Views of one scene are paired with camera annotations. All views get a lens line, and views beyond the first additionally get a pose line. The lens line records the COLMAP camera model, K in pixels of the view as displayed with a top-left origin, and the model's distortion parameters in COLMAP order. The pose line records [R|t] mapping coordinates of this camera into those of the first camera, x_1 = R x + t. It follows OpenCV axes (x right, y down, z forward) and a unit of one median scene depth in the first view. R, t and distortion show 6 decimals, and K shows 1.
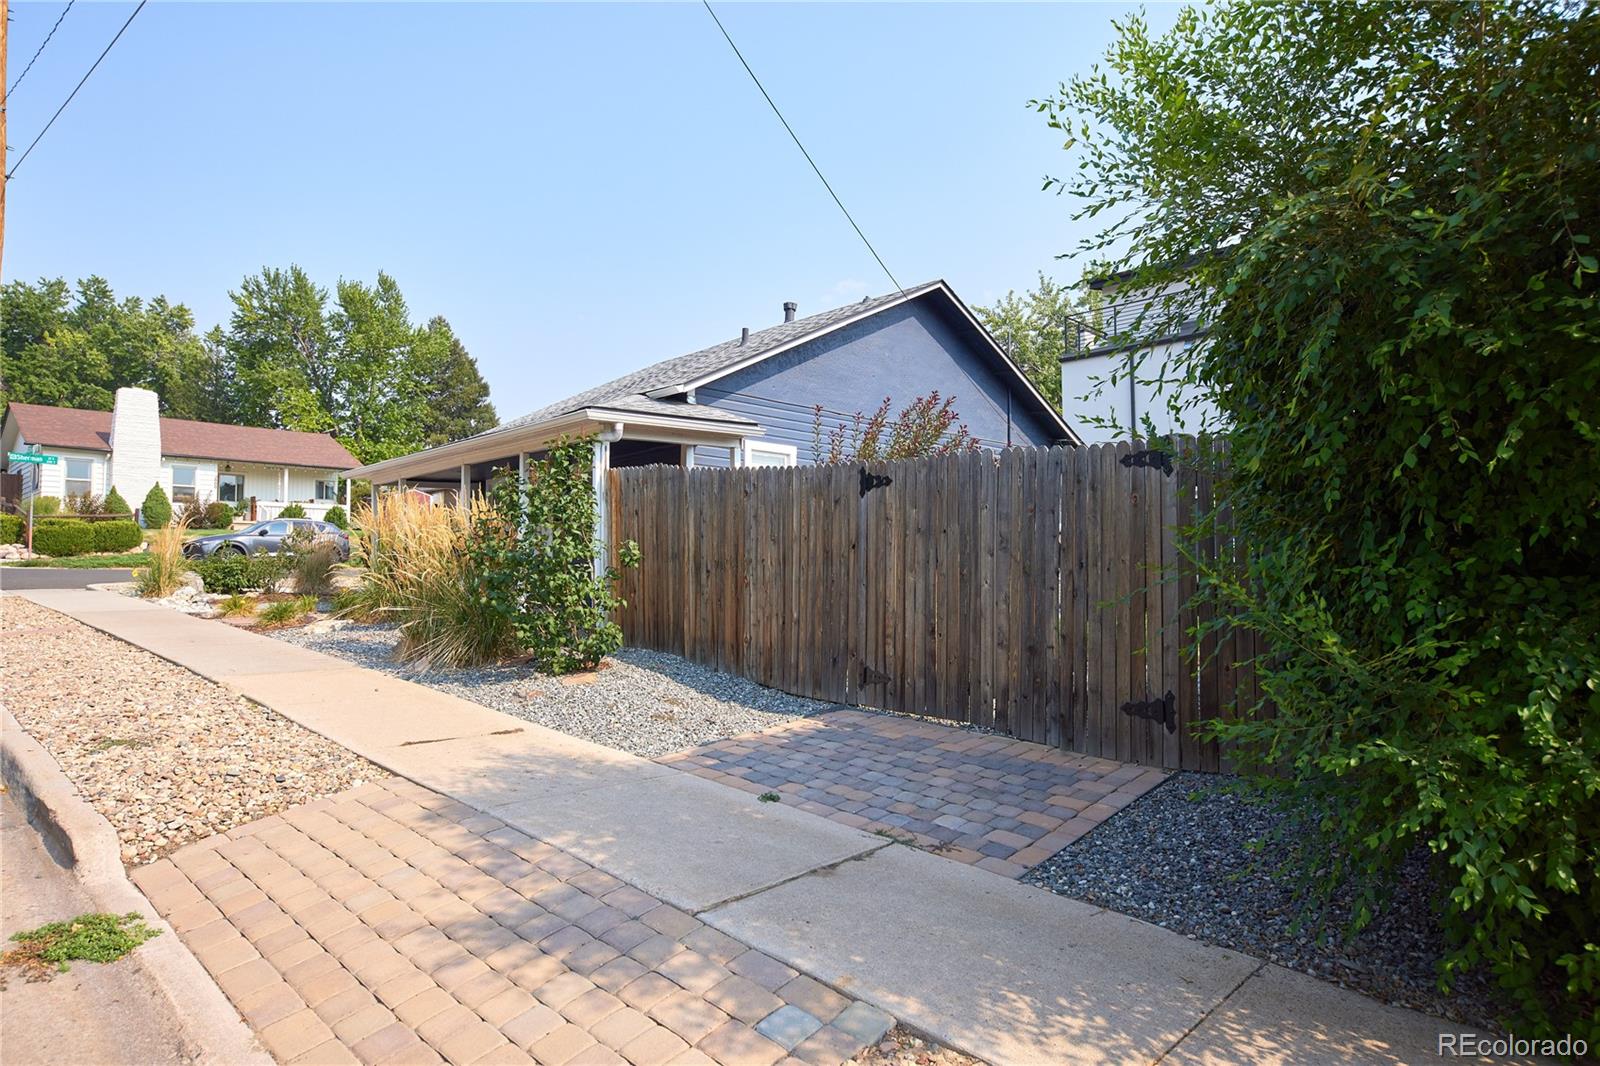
lens RADIAL K [[928.0, 0, 780.1], [0, 928.0, 456.9], [0, 0, 1]] dist [0.004025, -0.000267]
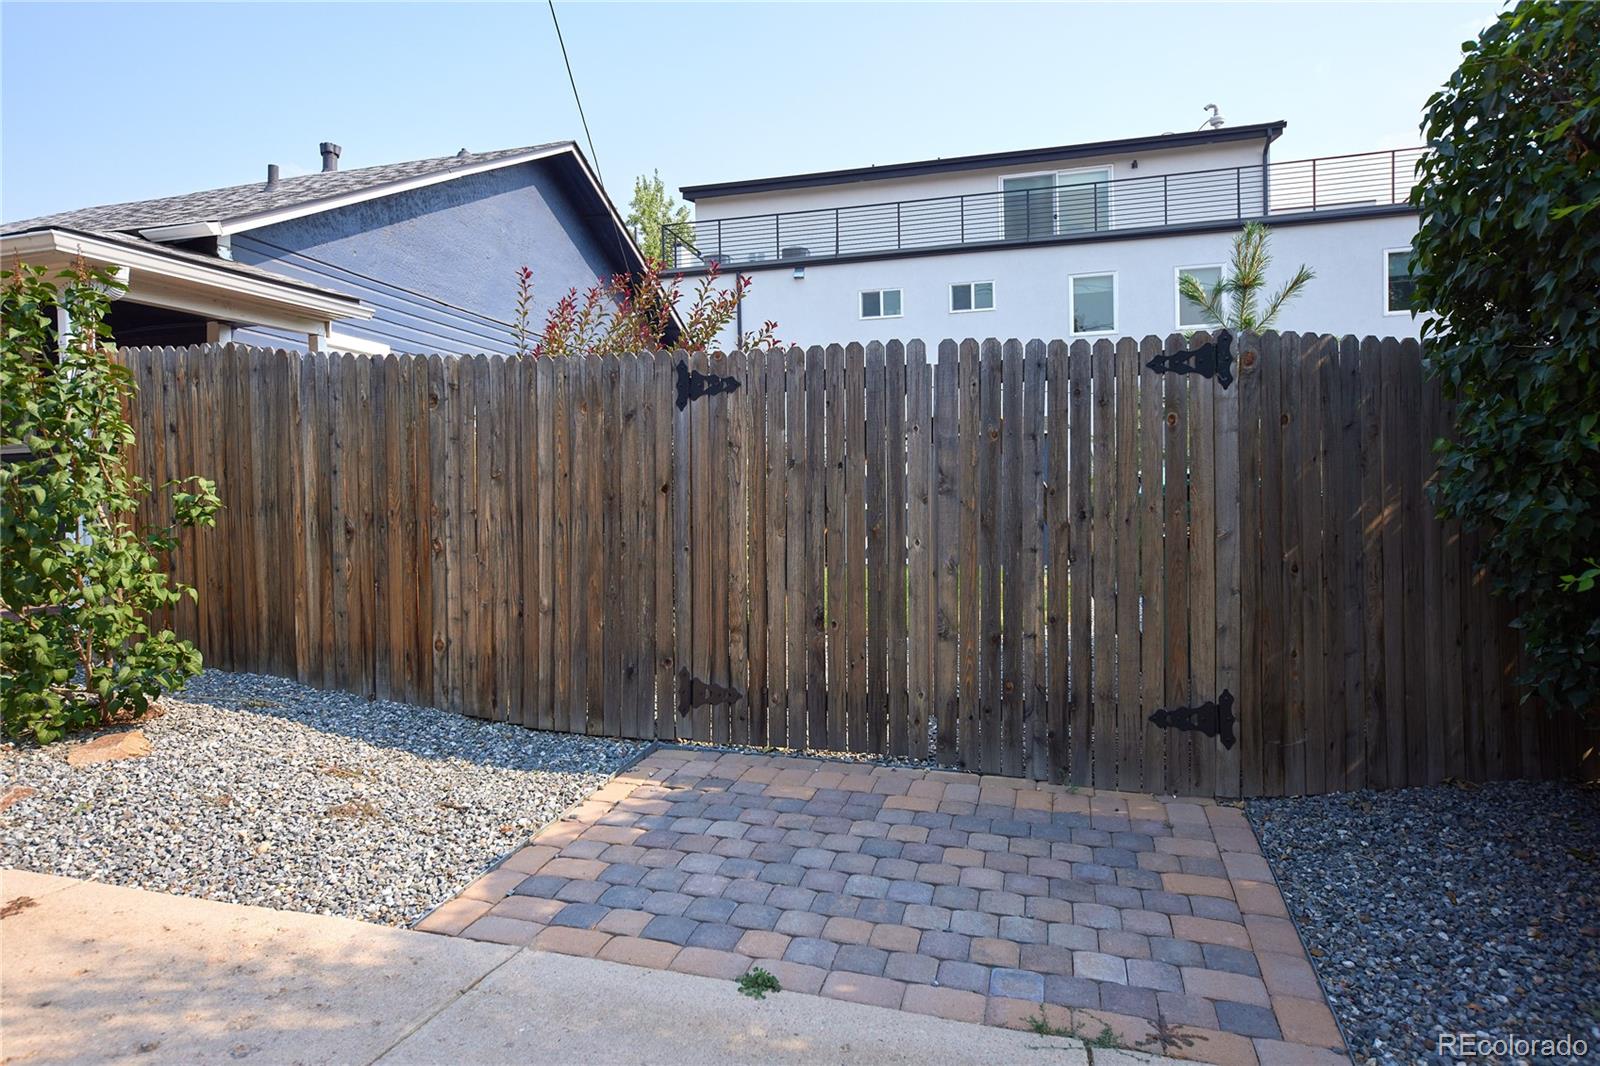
lens RADIAL K [[1010.7, 0, 800.7], [0, 1010.7, 497.0], [0, 0, 1]] dist [0.014432, 0.000980]
pose [[0.863344, -0.000850, 0.504615, -0.187474], [-0.049132, 0.995106, 0.085736, 0.040436], [-0.502218, -0.098812, 0.859077, 0.380777]]
